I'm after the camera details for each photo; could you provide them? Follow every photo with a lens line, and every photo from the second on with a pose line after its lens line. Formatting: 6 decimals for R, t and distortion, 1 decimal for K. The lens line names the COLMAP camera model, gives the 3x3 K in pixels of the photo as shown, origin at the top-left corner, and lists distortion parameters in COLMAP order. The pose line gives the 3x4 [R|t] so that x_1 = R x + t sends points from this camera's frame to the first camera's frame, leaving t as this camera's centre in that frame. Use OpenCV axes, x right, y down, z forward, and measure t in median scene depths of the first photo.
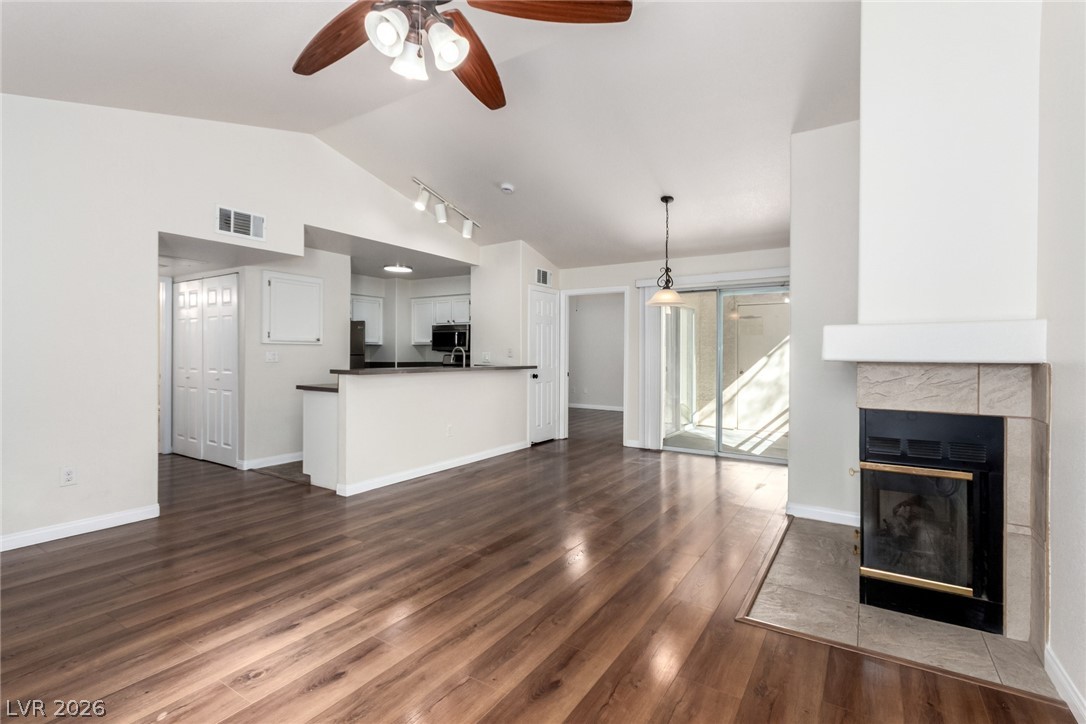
lens RADIAL K [[502.7, 0, 553.6], [0, 502.7, 355.1], [0, 0, 1]] dist [0.002308, 0.000764]
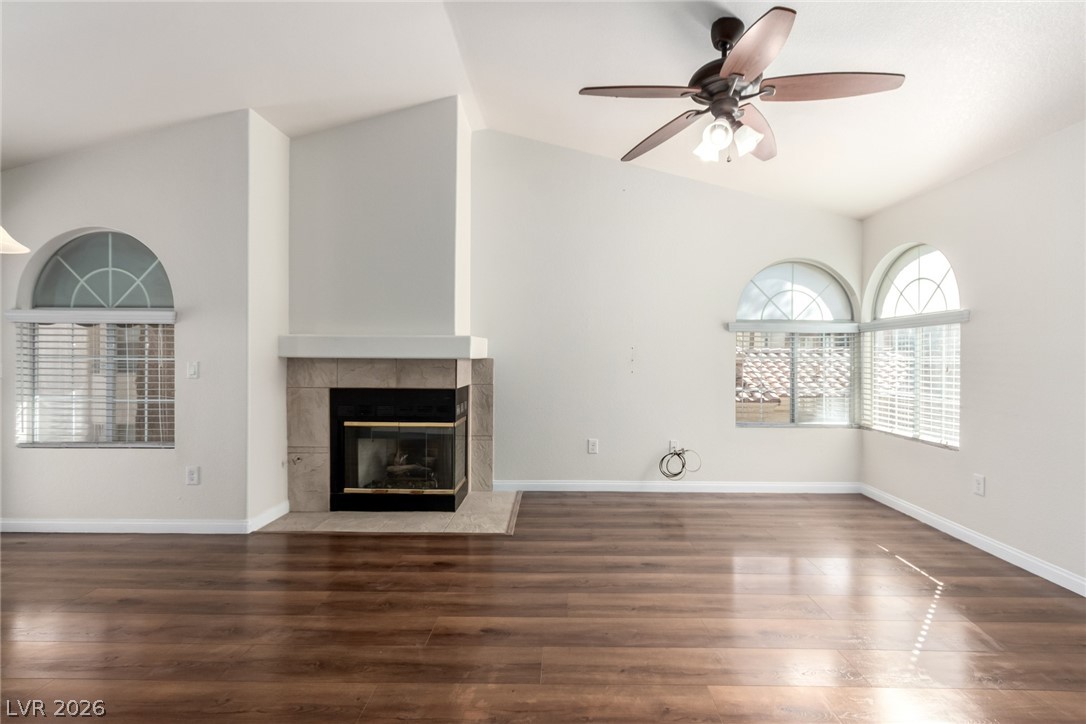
lens RADIAL K [[502.7, 0, 556.4], [0, 502.7, 356.4], [0, 0, 1]] dist [0.002308, 0.000764]
pose [[-0.522358, -0.009944, 0.852668, -0.780037], [-0.004471, 0.999950, 0.008923, -0.010446], [-0.852714, 0.000849, -0.522377, 1.350663]]
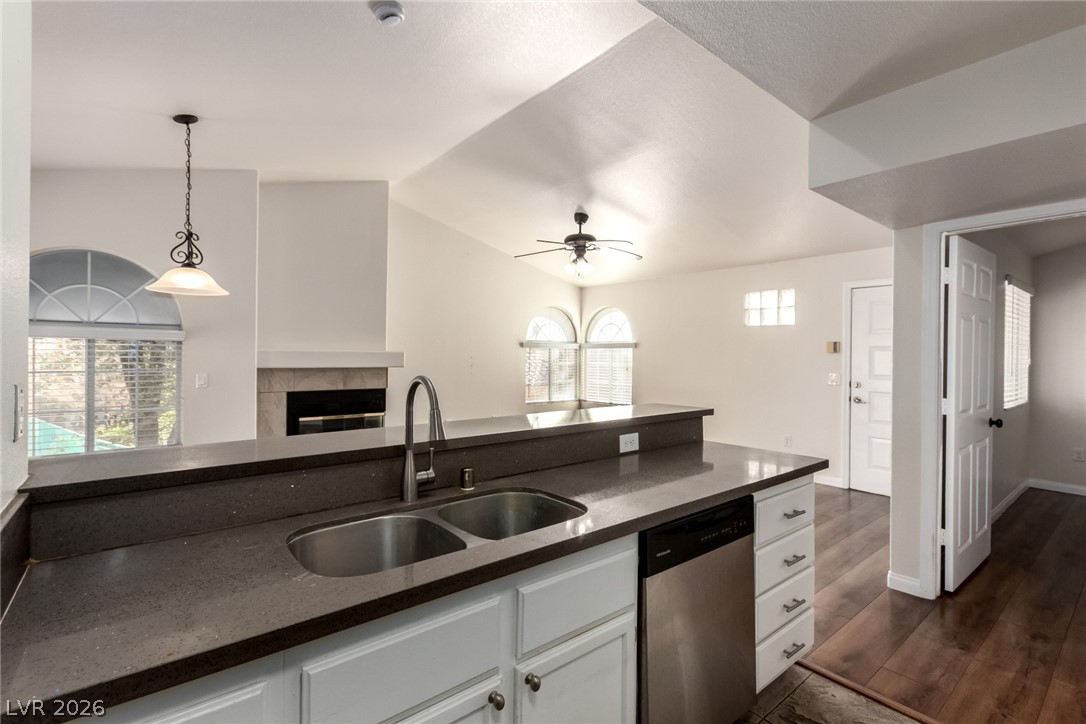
lens RADIAL K [[502.7, 0, 553.8], [0, 502.7, 357.0], [0, 0, 1]] dist [0.002308, 0.000764]
pose [[-0.950688, -0.017295, 0.309666, -0.681820], [-0.014273, 0.999826, 0.012023, -0.061662], [-0.309820, 0.007010, -0.950769, 2.509880]]
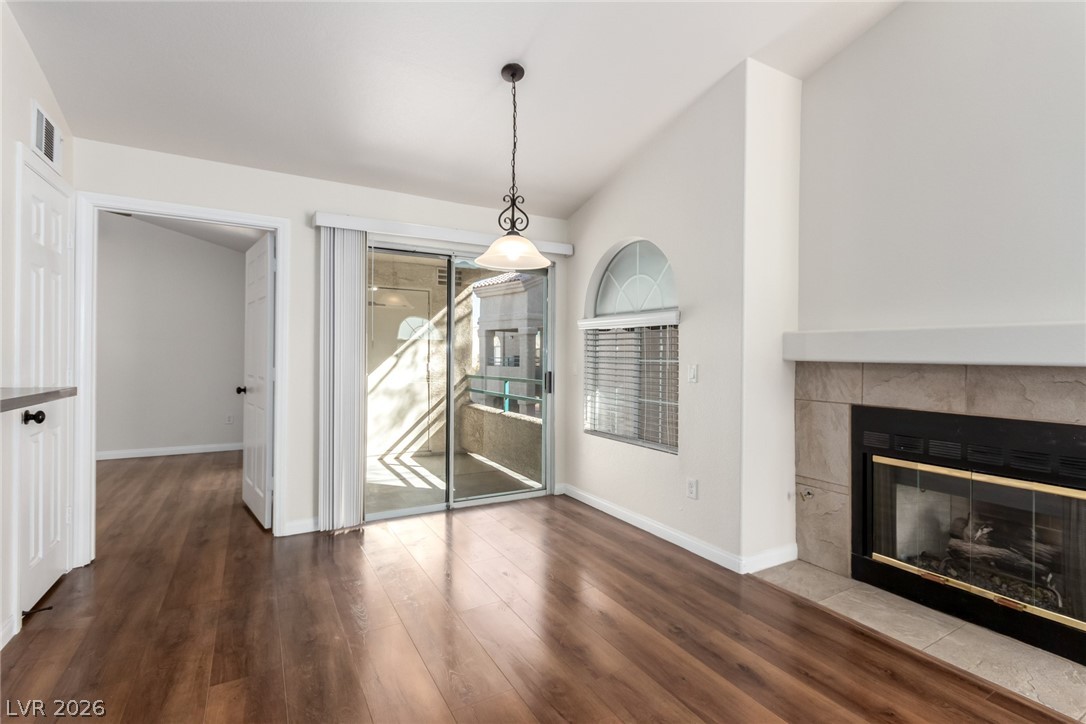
lens RADIAL K [[502.7, 0, 553.5], [0, 502.7, 355.8], [0, 0, 1]] dist [0.002308, 0.000764]
pose [[0.458788, -0.000729, 0.888545, -0.419953], [-0.004292, 0.999986, 0.003037, -0.004030], [-0.888535, -0.005207, 0.458779, 1.227664]]
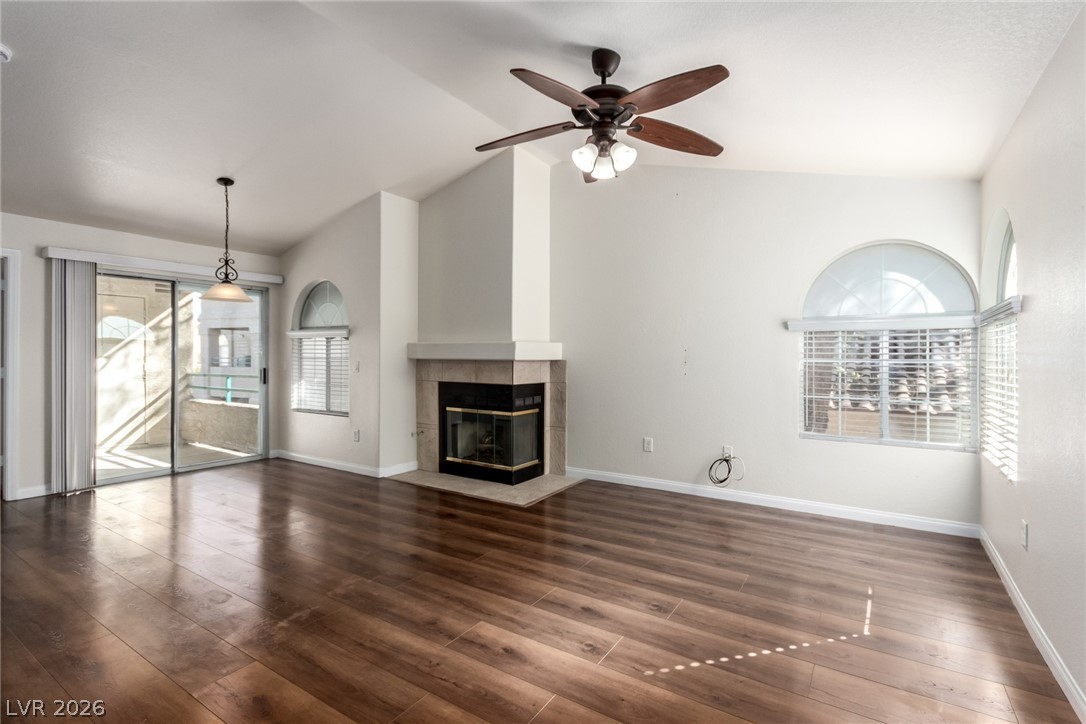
lens RADIAL K [[502.7, 0, 556.2], [0, 502.7, 356.4], [0, 0, 1]] dist [0.002308, 0.000764]
pose [[0.007077, -0.004997, 0.999962, -1.144316], [-0.000973, 0.999987, 0.005004, -0.011938], [-0.999974, -0.001009, 0.007072, 0.713178]]
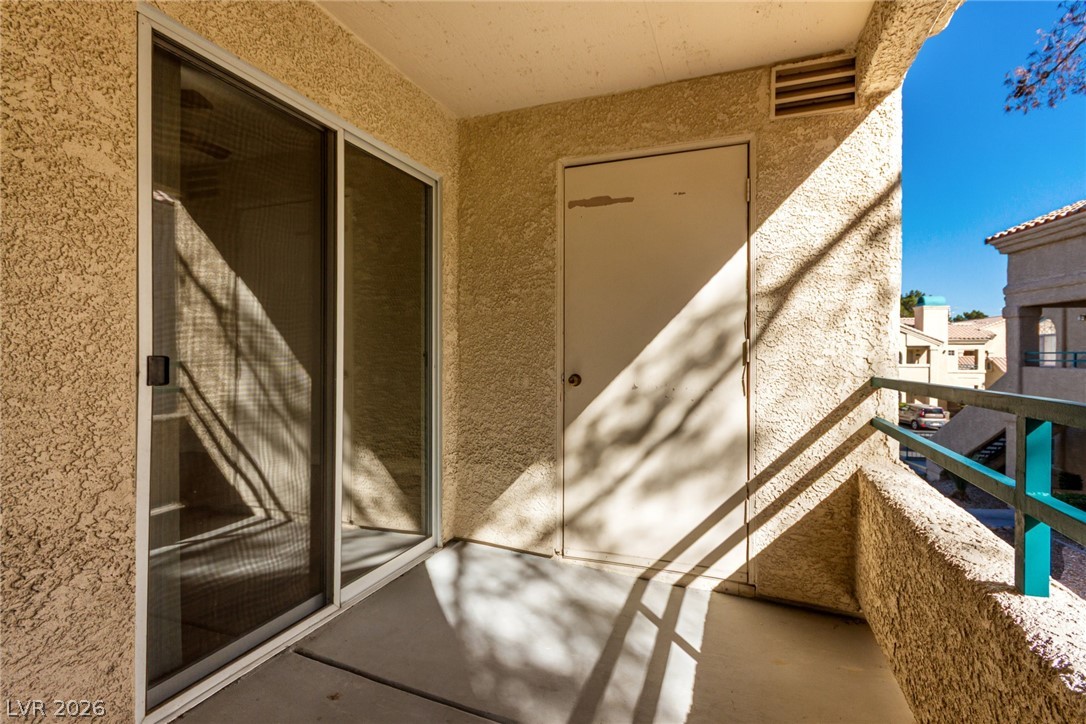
lens RADIAL K [[502.7, 0, 545.8], [0, 502.7, 359.4], [0, 0, 1]] dist [0.002308, 0.000764]
pose [[0.981036, -0.008834, 0.193625, 0.822045], [0.007675, 0.999948, 0.006737, 0.048595], [-0.193675, -0.005123, 0.981052, 2.017245]]
